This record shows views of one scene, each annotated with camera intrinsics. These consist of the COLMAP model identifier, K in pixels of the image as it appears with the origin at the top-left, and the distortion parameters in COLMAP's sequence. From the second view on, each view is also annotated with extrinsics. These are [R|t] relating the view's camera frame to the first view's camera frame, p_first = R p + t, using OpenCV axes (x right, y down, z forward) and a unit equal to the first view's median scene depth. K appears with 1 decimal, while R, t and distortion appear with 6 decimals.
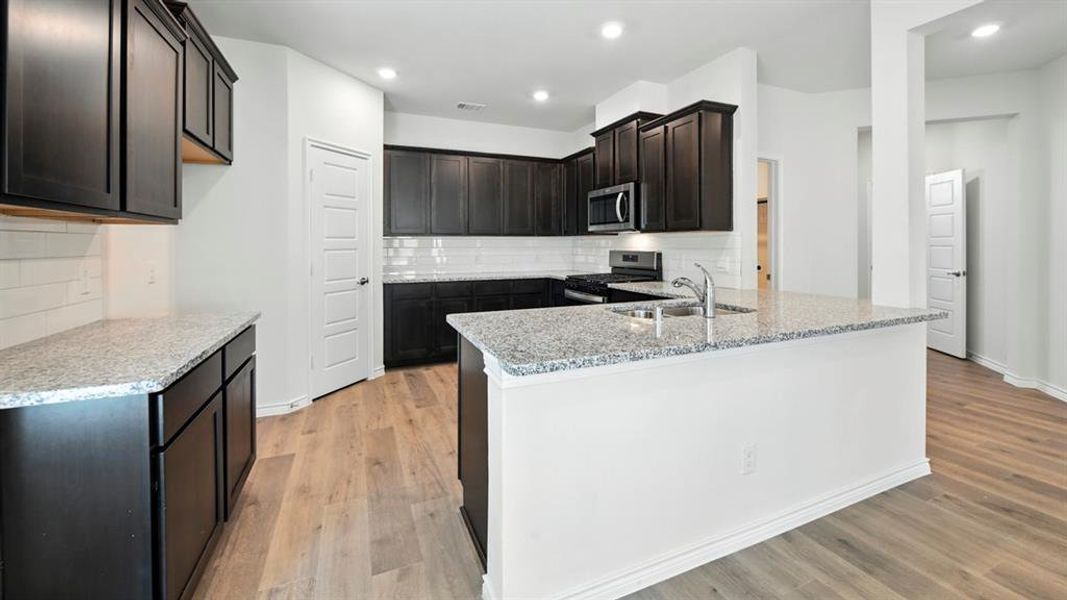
lens RADIAL K [[426.7, 0, 539.1], [0, 426.7, 244.3], [0, 0, 1]] dist [-0.009550, 0.000028]
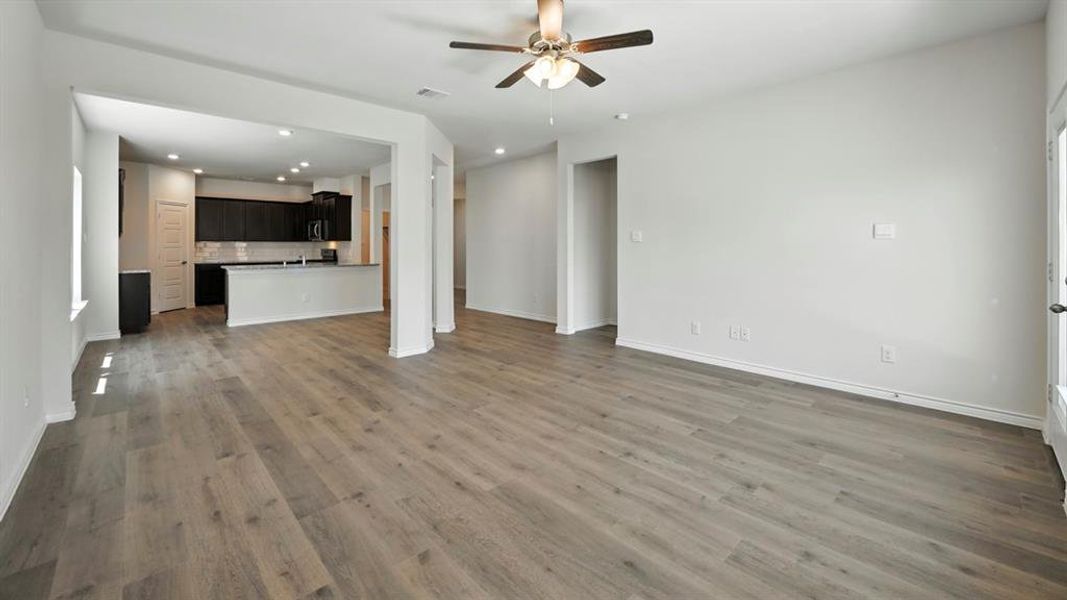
lens RADIAL K [[426.7, 0, 539.1], [0, 426.7, 244.3], [0, 0, 1]] dist [-0.009550, 0.000028]
pose [[0.936402, 0.004641, 0.350899, 0.498988], [-0.001417, 0.999954, -0.009446, 0.011166], [-0.350927, 0.008348, 0.936366, -1.578569]]
